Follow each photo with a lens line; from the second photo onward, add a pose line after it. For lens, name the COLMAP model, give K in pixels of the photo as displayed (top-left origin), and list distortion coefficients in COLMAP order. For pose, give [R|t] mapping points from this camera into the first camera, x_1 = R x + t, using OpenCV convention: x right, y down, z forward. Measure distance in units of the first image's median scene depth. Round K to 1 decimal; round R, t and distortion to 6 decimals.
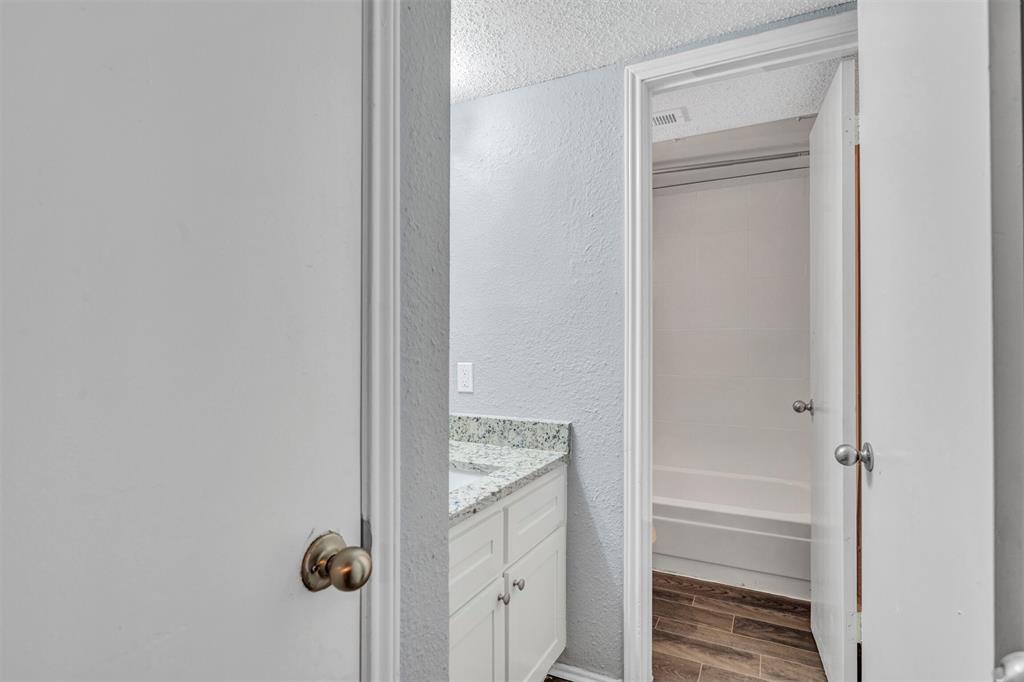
lens RADIAL K [[517.7, 0, 511.2], [0, 517.7, 340.4], [0, 0, 1]] dist [-0.004404, 0.001663]
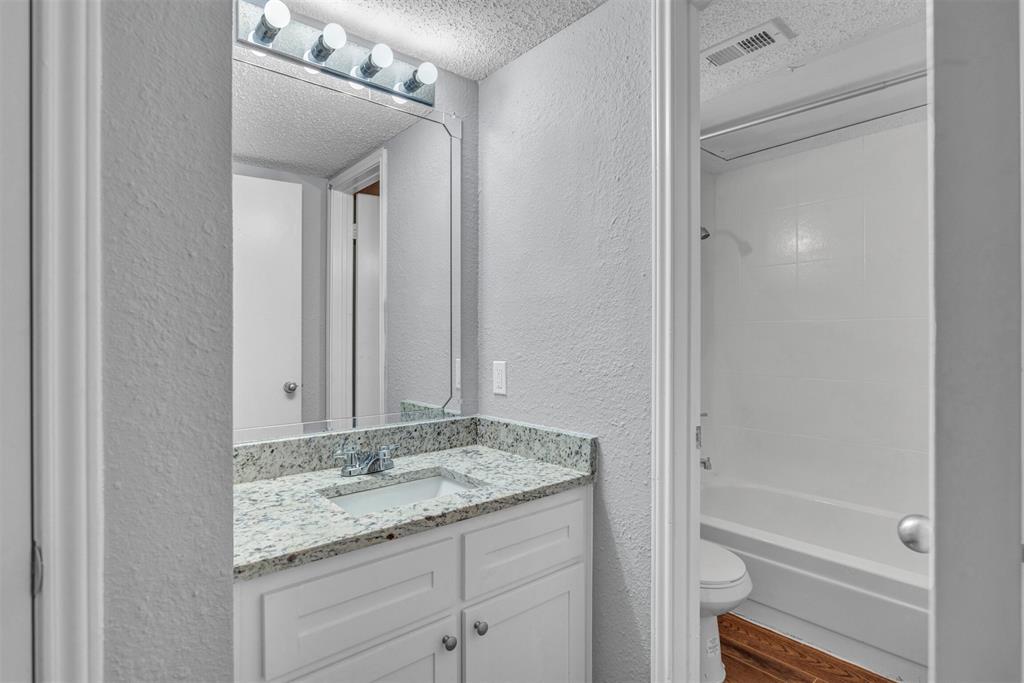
lens RADIAL K [[517.7, 0, 512.2], [0, 517.7, 340.7], [0, 0, 1]] dist [-0.004404, 0.001663]
pose [[0.925402, 0.000418, -0.378988, 0.303348], [0.003644, 0.999943, 0.009999, -0.001727], [0.378970, -0.010634, 0.925348, 0.197278]]
